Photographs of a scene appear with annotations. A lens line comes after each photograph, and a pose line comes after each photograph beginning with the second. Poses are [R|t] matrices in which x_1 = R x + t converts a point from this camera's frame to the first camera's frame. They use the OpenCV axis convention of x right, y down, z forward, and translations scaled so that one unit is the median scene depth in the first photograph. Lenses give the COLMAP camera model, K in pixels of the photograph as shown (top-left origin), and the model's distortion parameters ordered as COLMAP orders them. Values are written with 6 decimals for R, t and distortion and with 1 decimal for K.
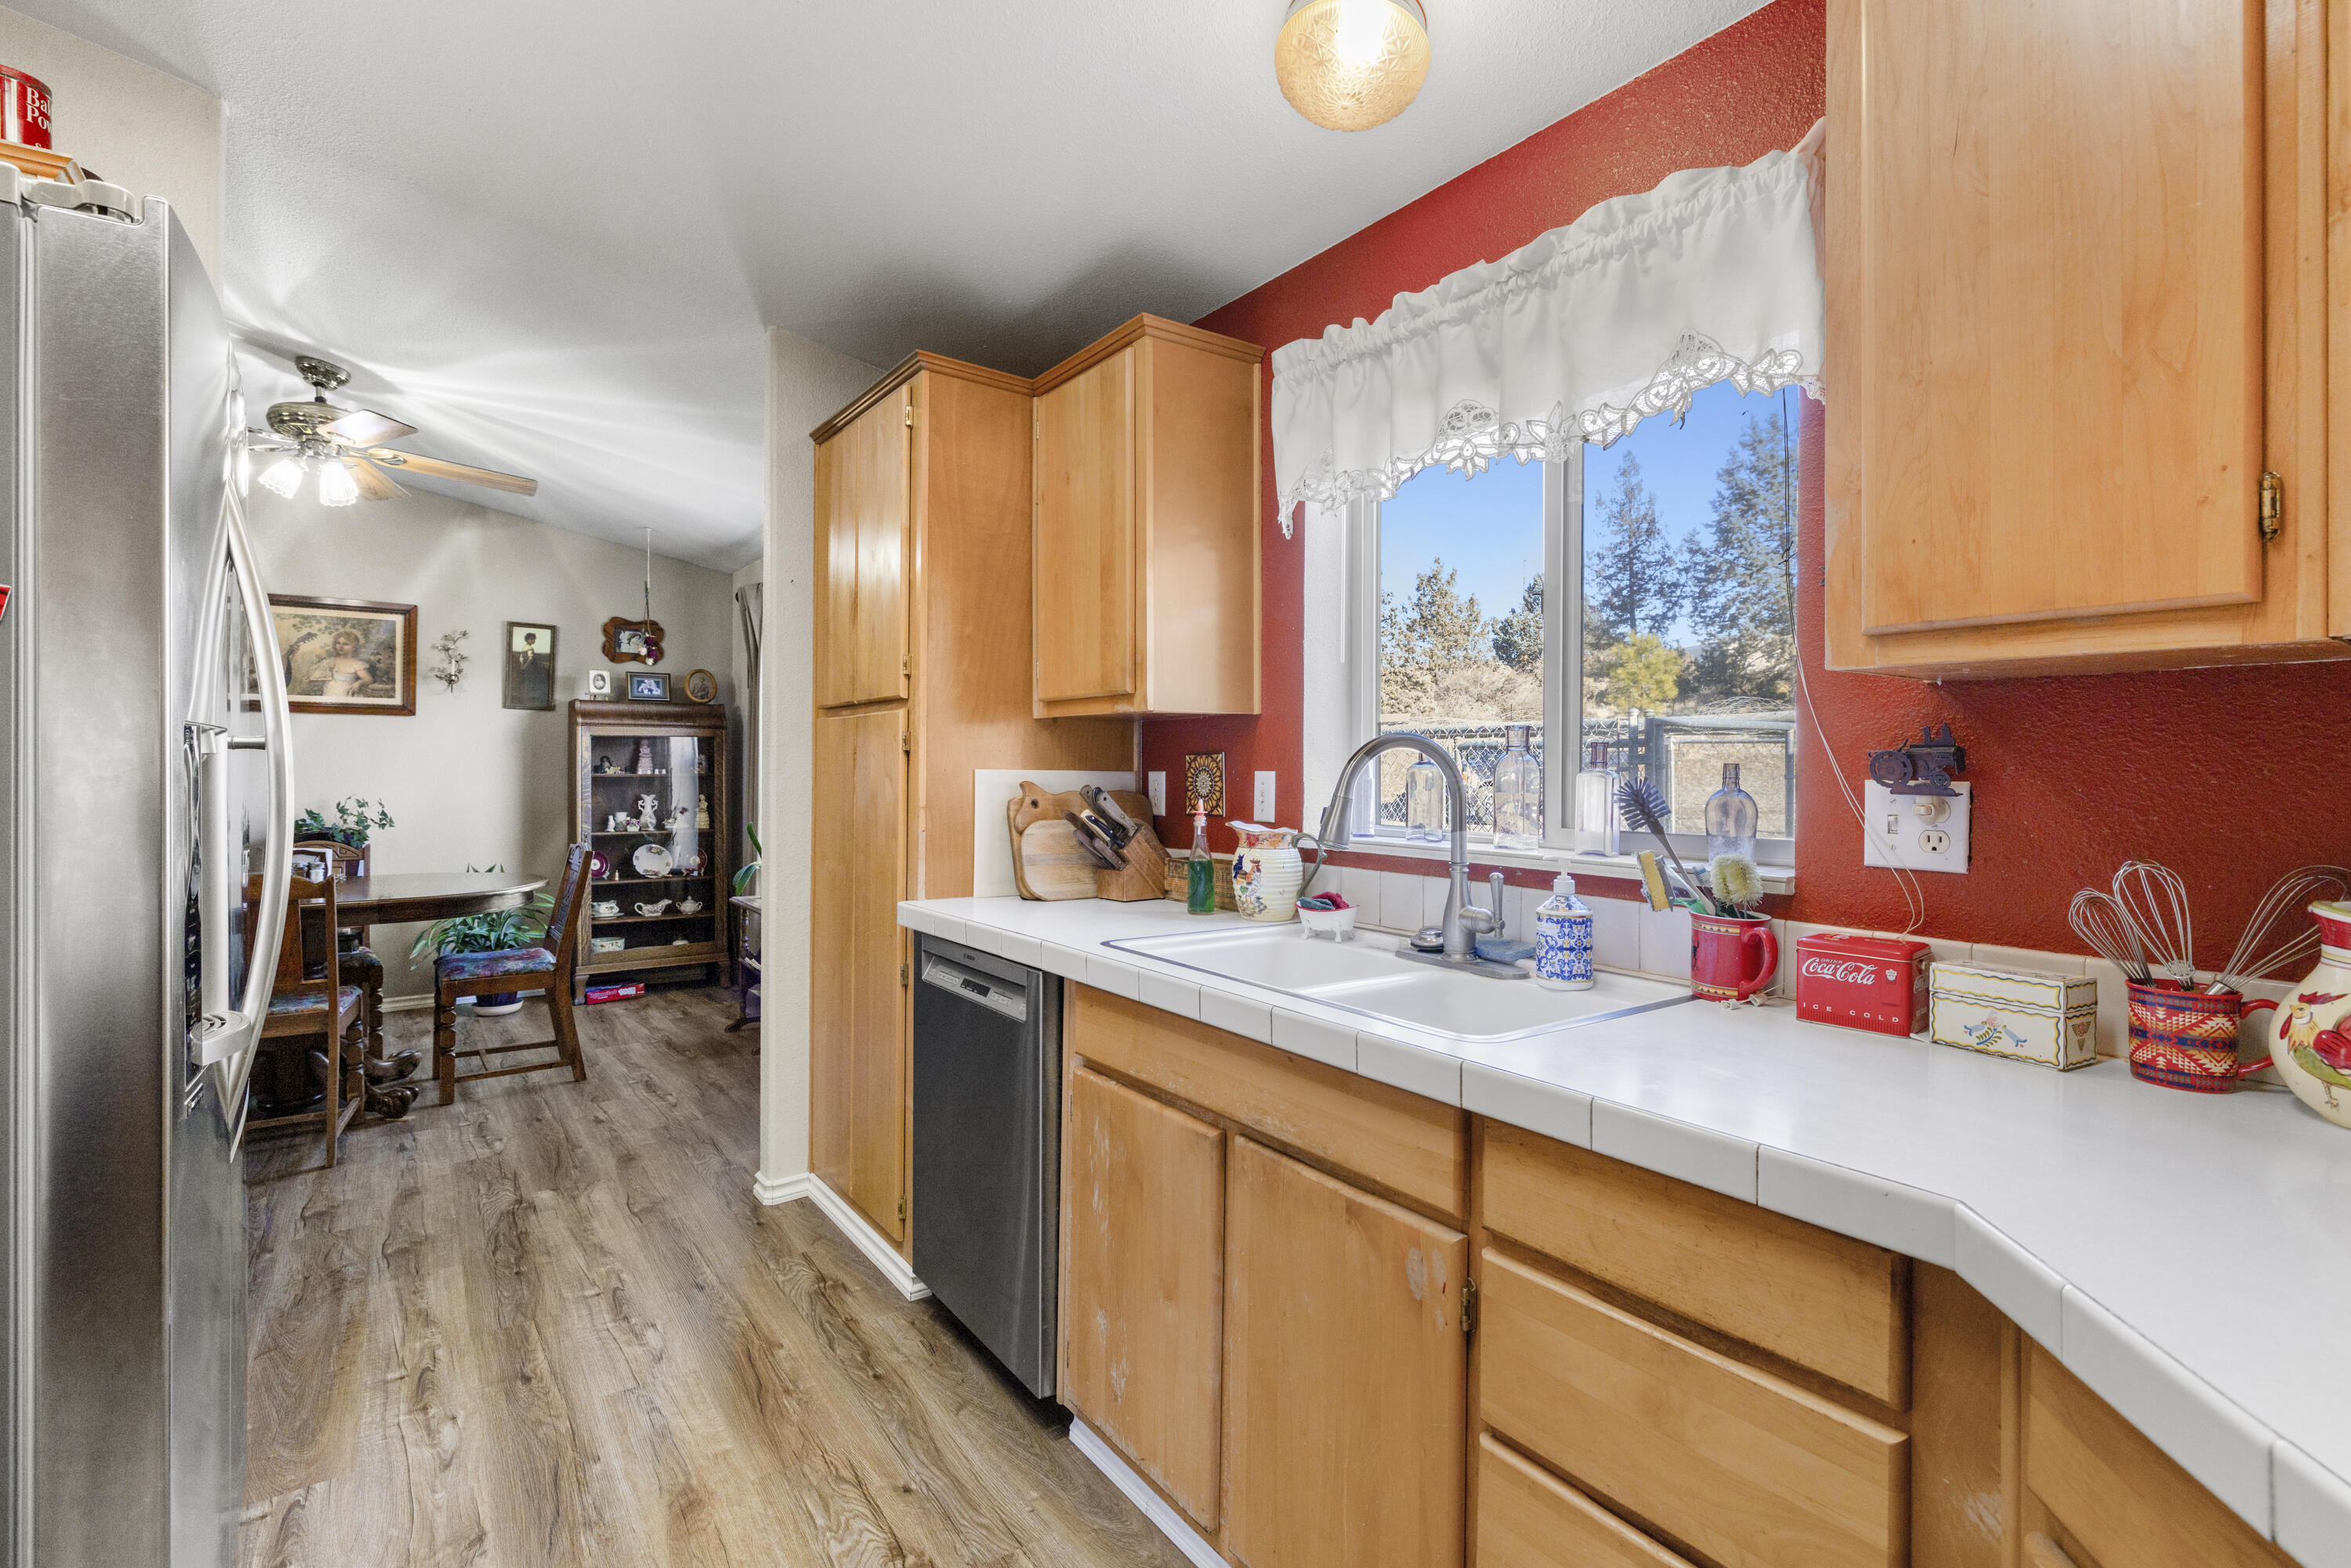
lens RADIAL K [[1073.7, 0, 1162.8], [0, 1073.7, 765.1], [0, 0, 1]] dist [0.001813, 0.000026]
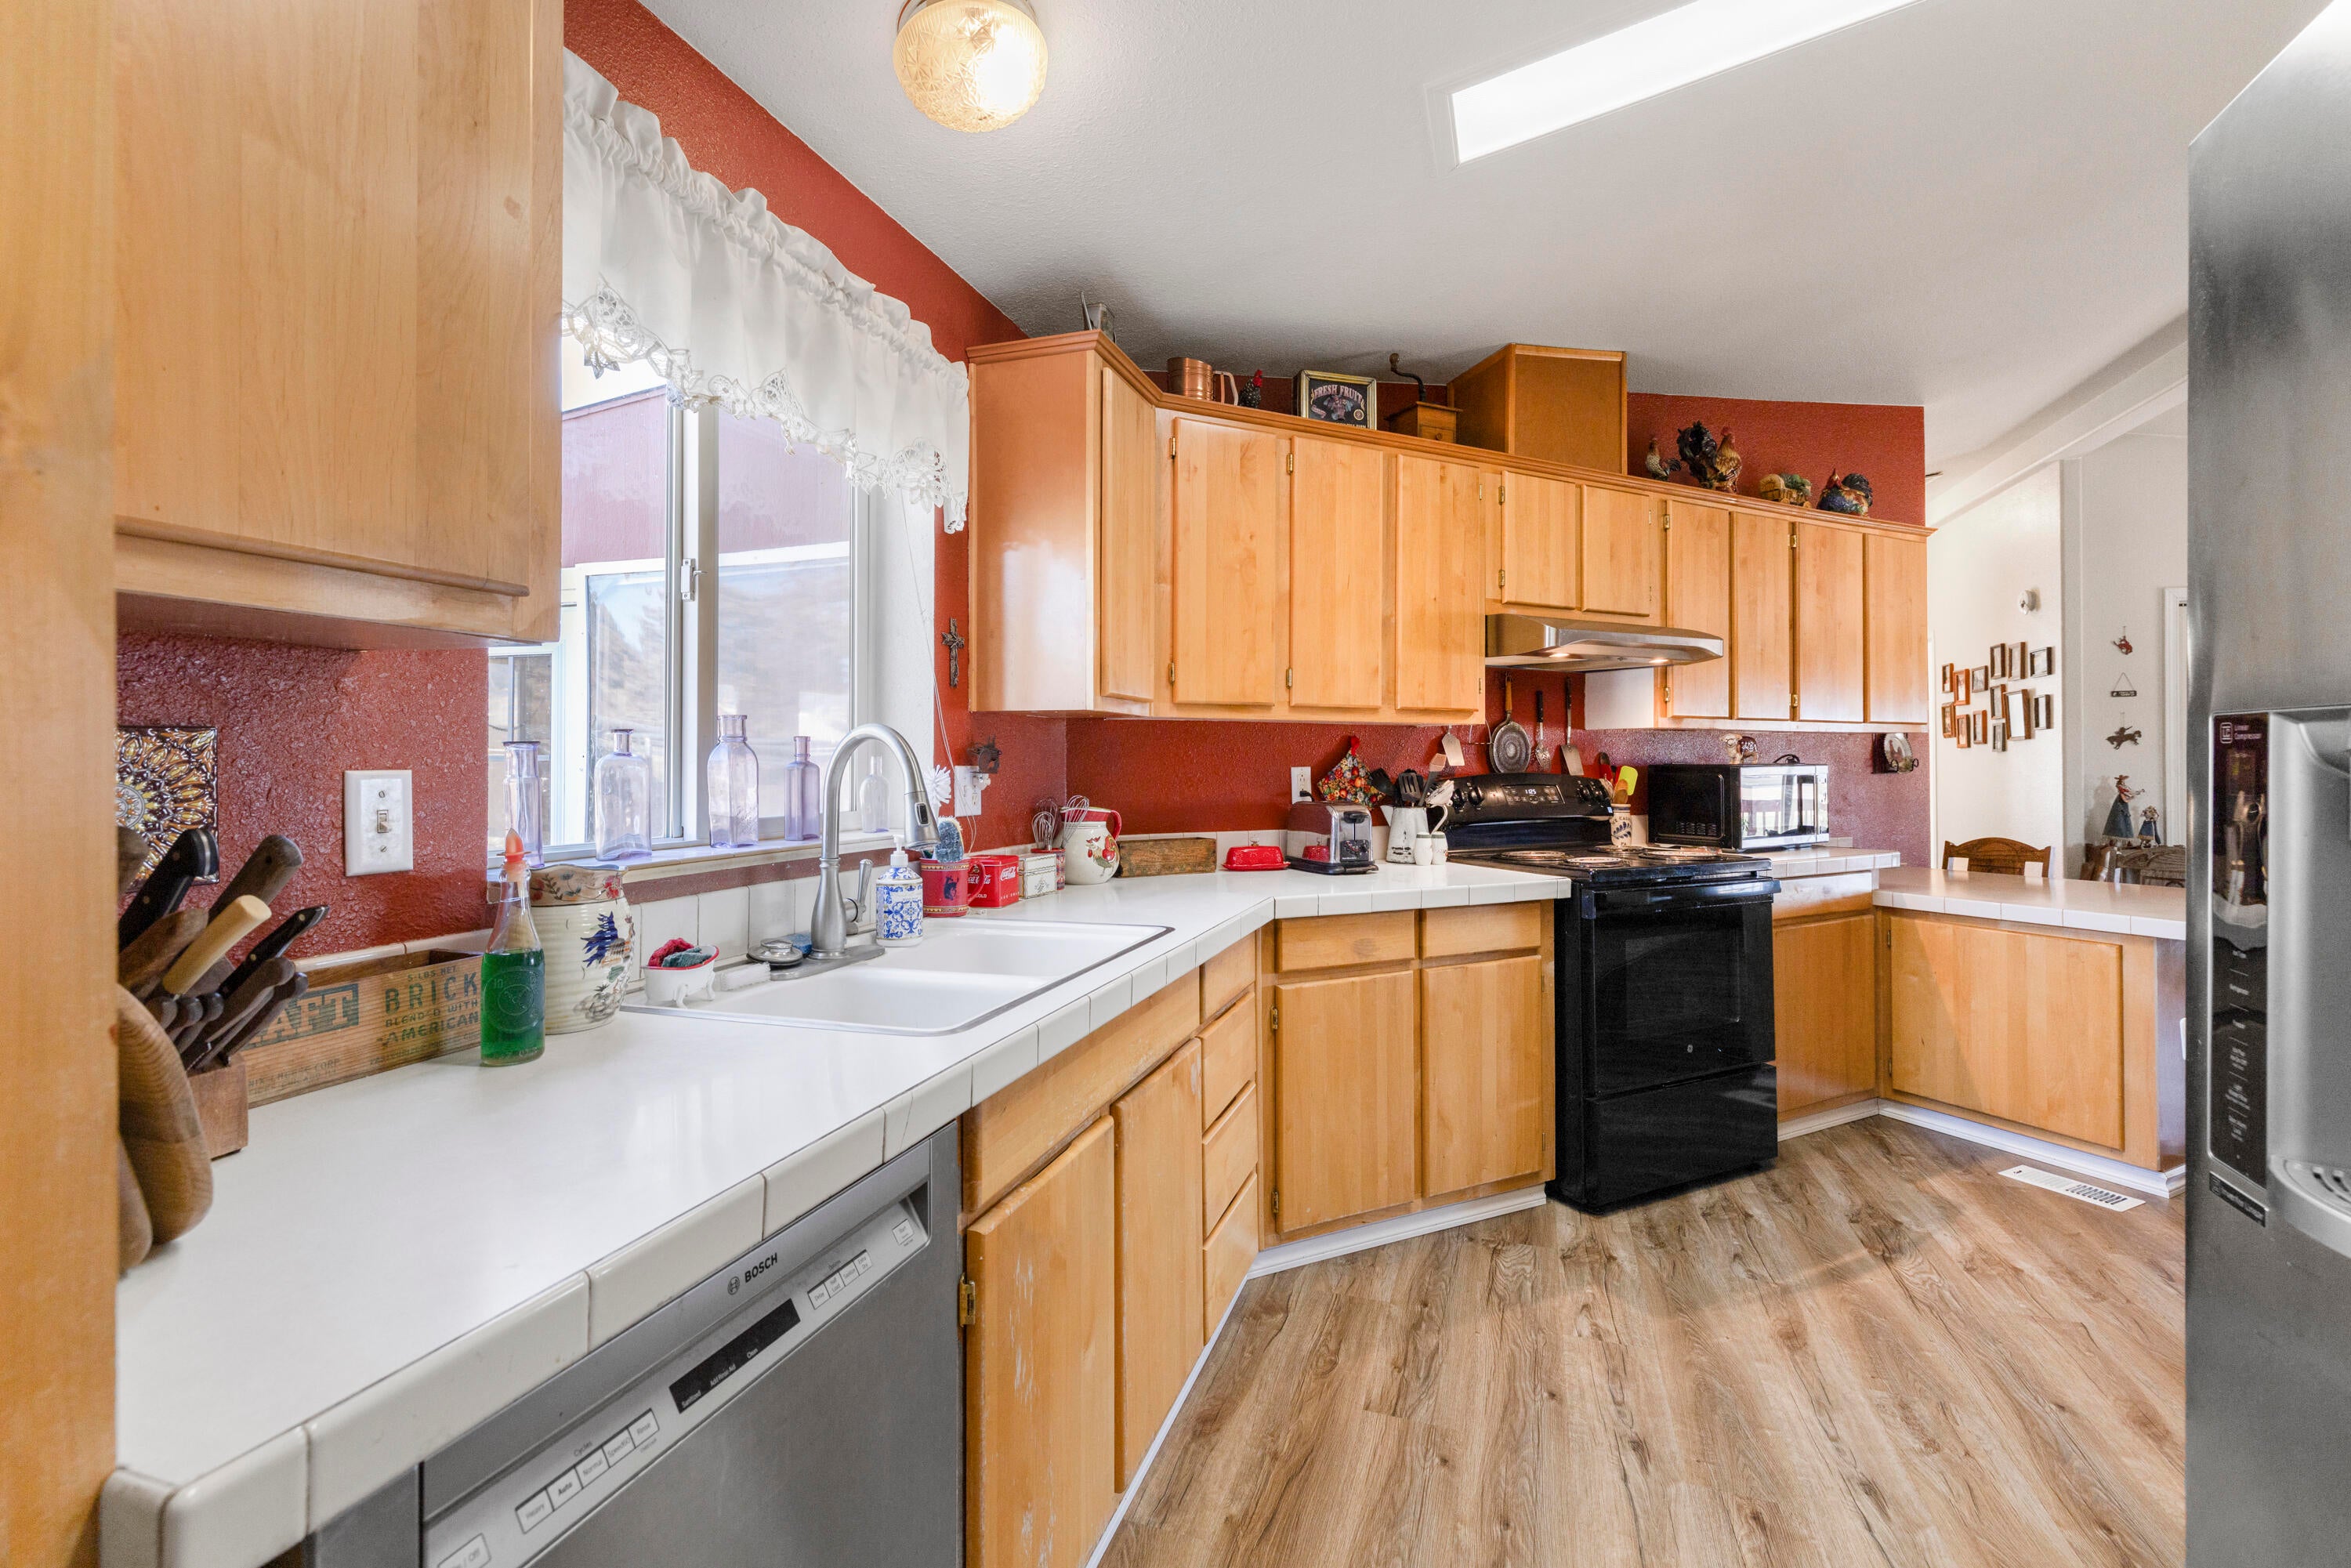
lens RADIAL K [[1017.3, 0, 1178.6], [0, 1017.3, 751.7], [0, 0, 1]] dist [0.000791, -0.000051]
pose [[-0.586242, 0.003804, 0.810127, -0.641175], [-0.000509, 0.999987, -0.005065, -0.000809], [-0.810136, -0.003382, -0.586233, 1.262201]]
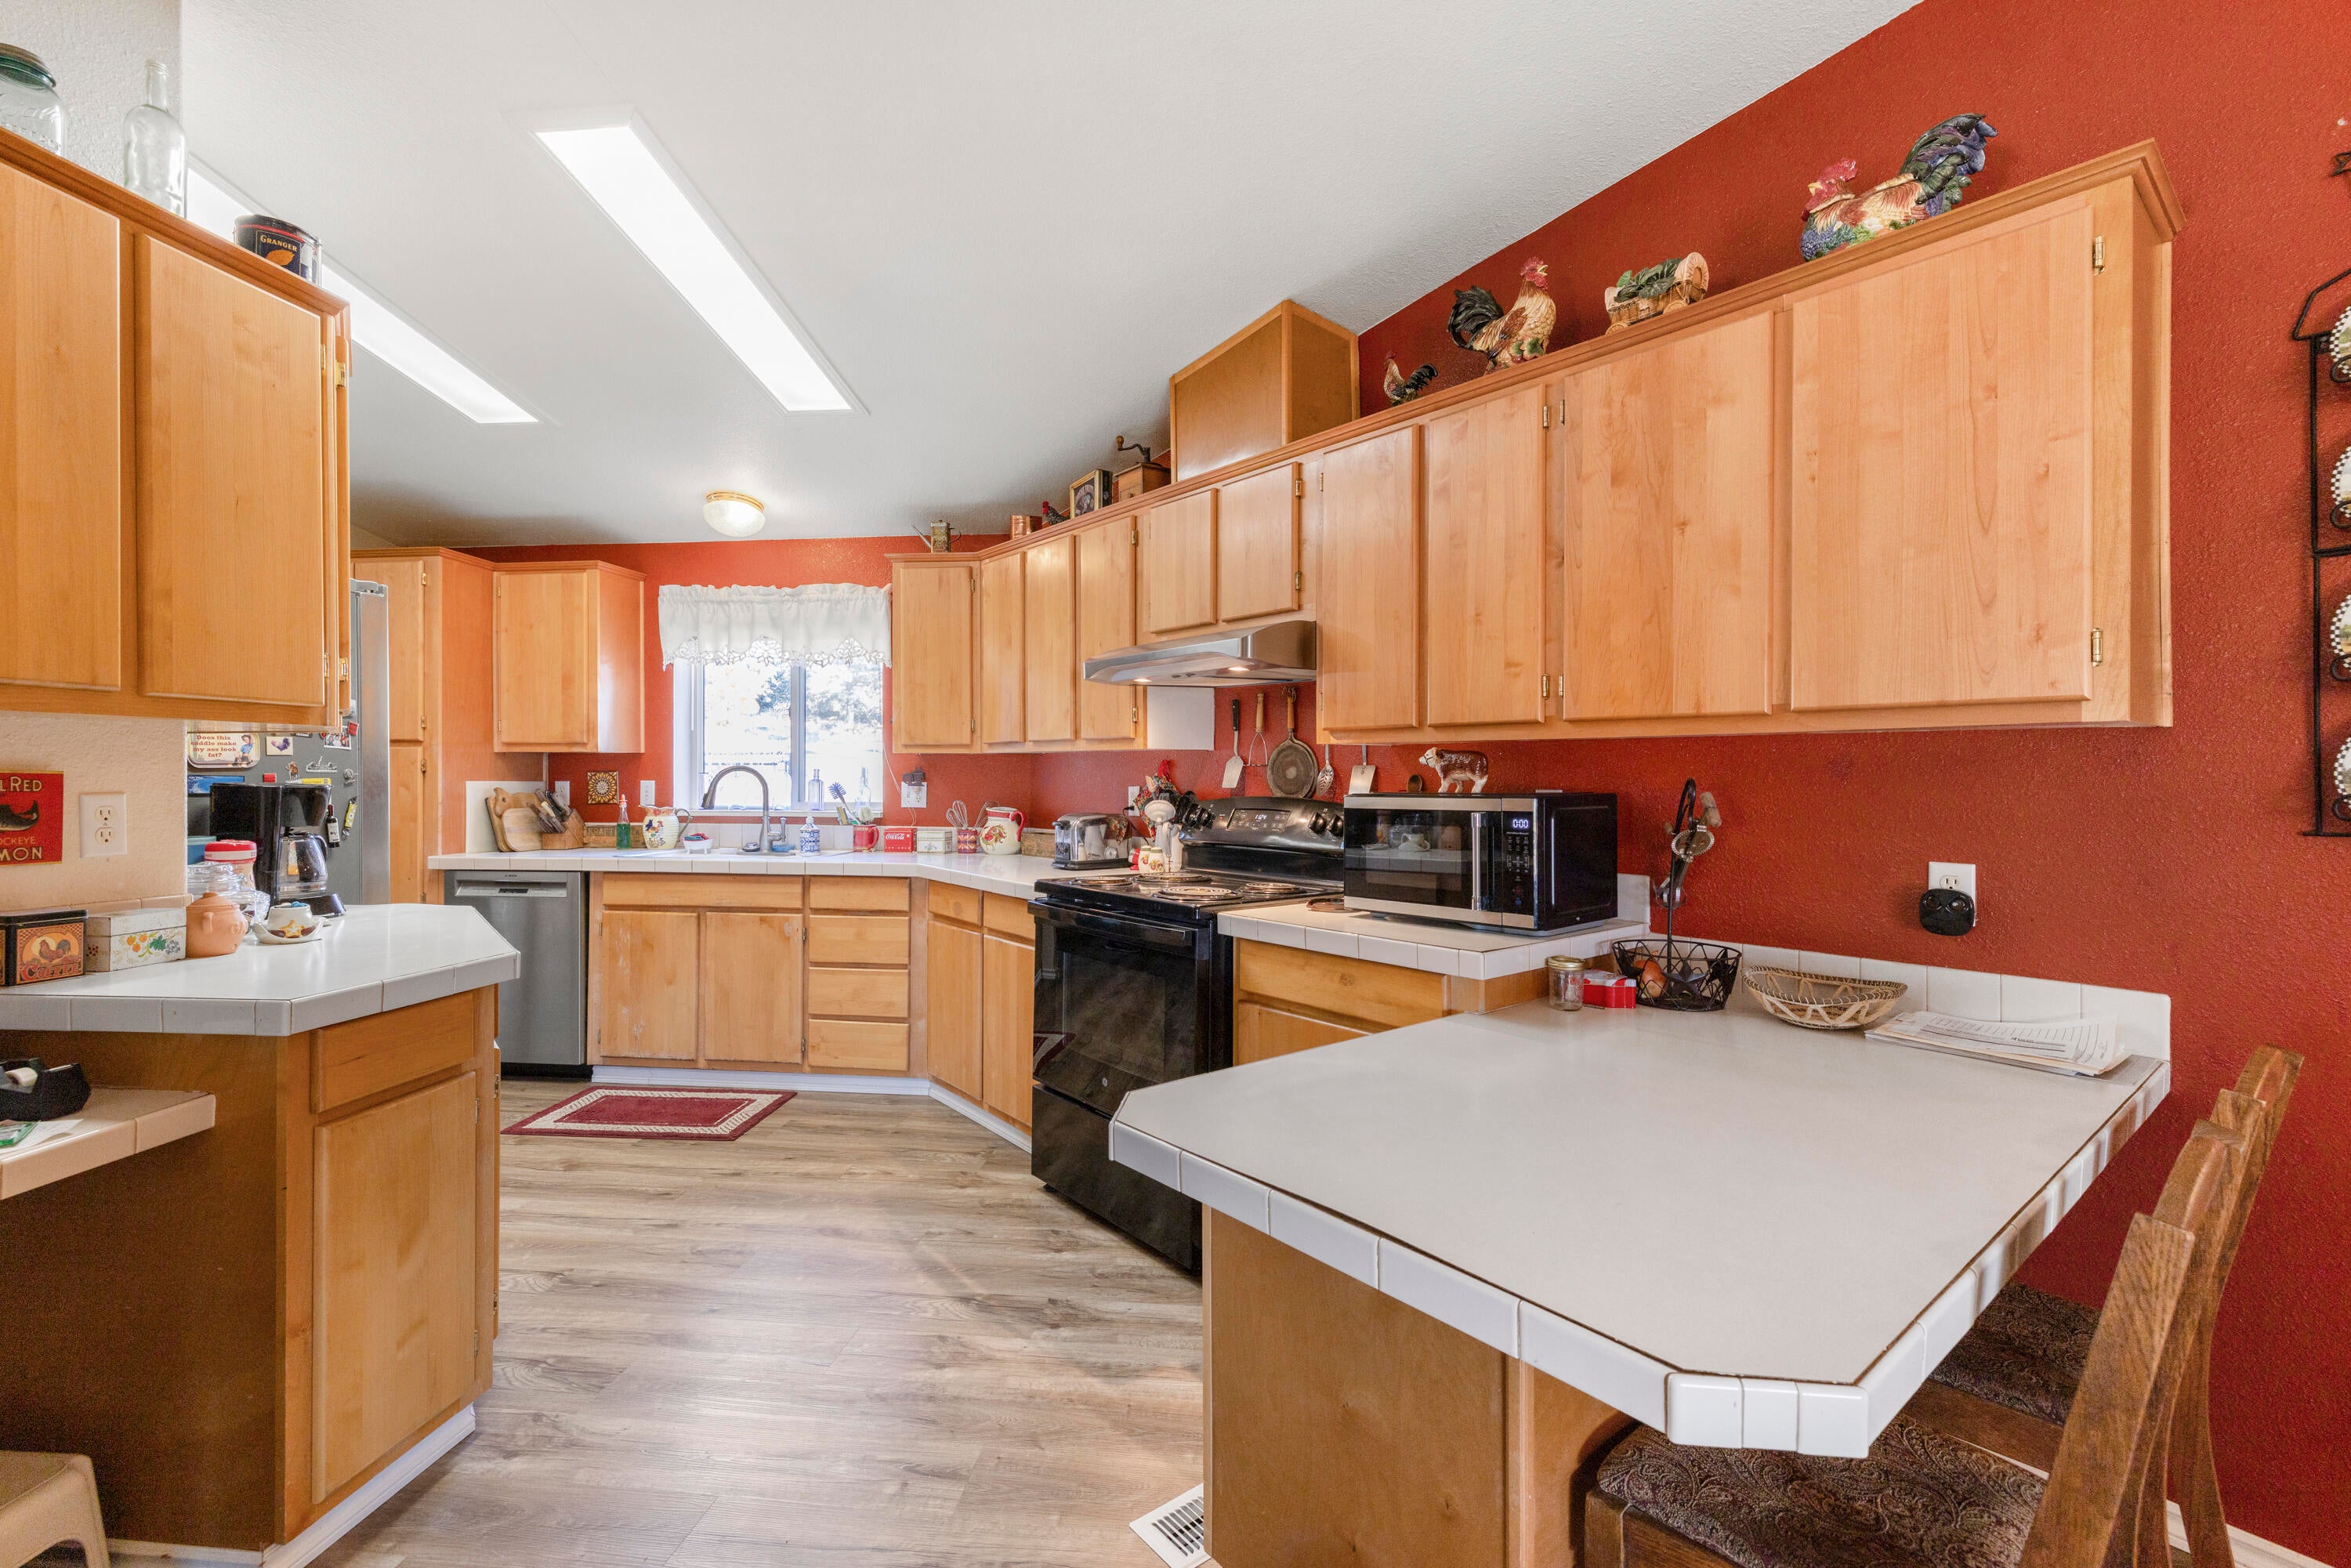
lens RADIAL K [[1017.3, 0, 1174.6], [0, 1017.3, 778.0], [0, 0, 1]] dist [0.000791, -0.000051]
pose [[0.663151, -0.004763, 0.748470, -0.893132], [0.000280, 0.999981, 0.006116, -0.014996], [-0.748486, -0.003846, 0.663140, -1.345420]]
